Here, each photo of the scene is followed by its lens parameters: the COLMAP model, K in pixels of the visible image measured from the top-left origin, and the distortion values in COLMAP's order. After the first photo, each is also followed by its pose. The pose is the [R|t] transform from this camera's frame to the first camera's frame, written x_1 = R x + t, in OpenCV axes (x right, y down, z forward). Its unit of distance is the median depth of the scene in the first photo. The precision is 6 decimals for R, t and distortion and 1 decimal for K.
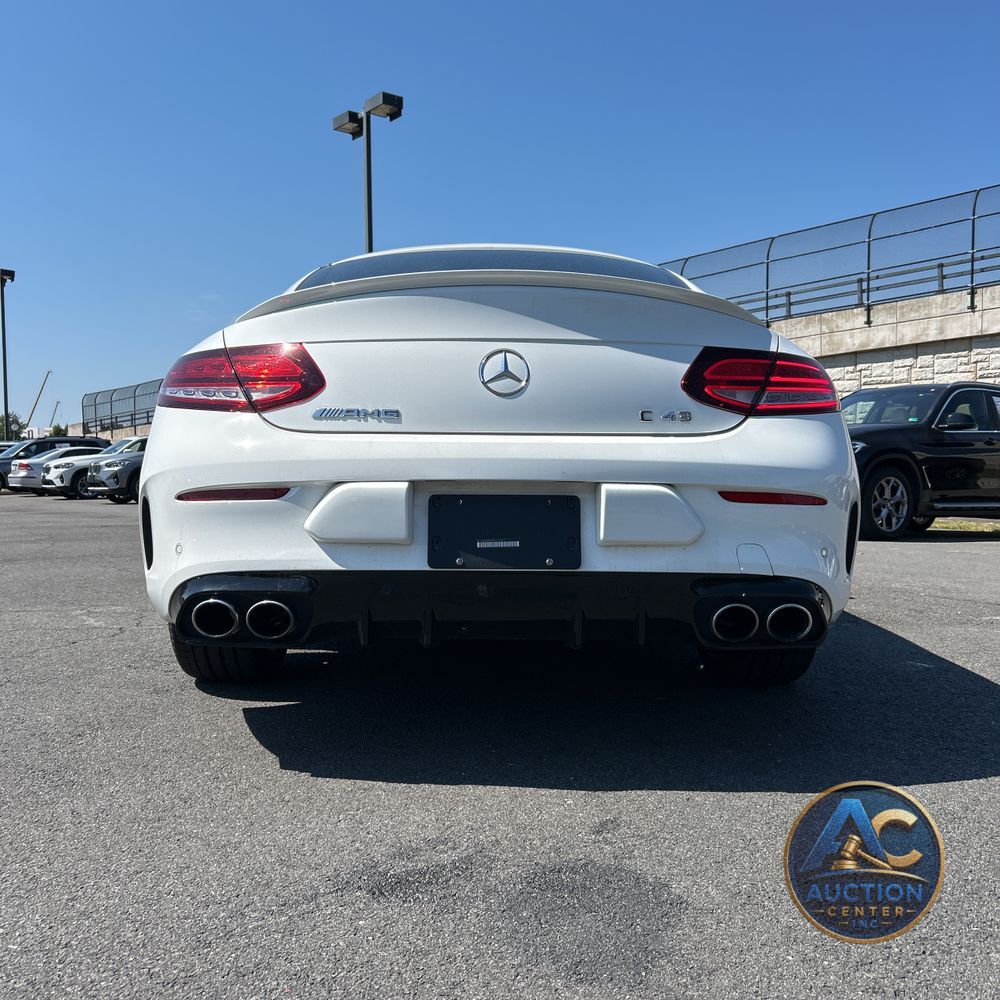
lens RADIAL K [[994.3, 0, 489.5], [0, 994.3, 504.3], [0, 0, 1]] dist [-0.003858, 0.000000]
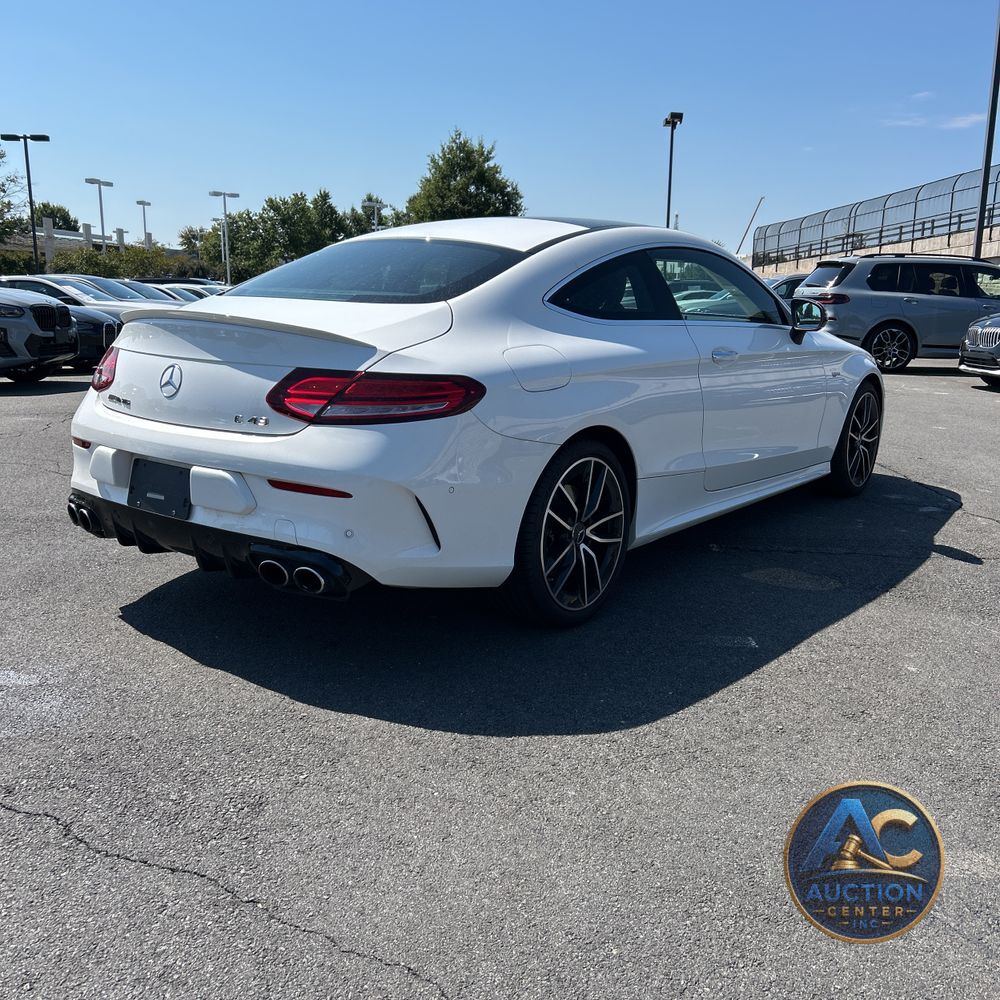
lens RADIAL K [[994.3, 0, 499.1], [0, 994.3, 495.6], [0, 0, 1]] dist [-0.003858, 0.000000]
pose [[0.783415, 0.147826, -0.603662, 1.301733], [-0.047813, 0.982758, 0.178610, -0.250325], [0.619657, -0.111063, 0.776975, 0.136465]]
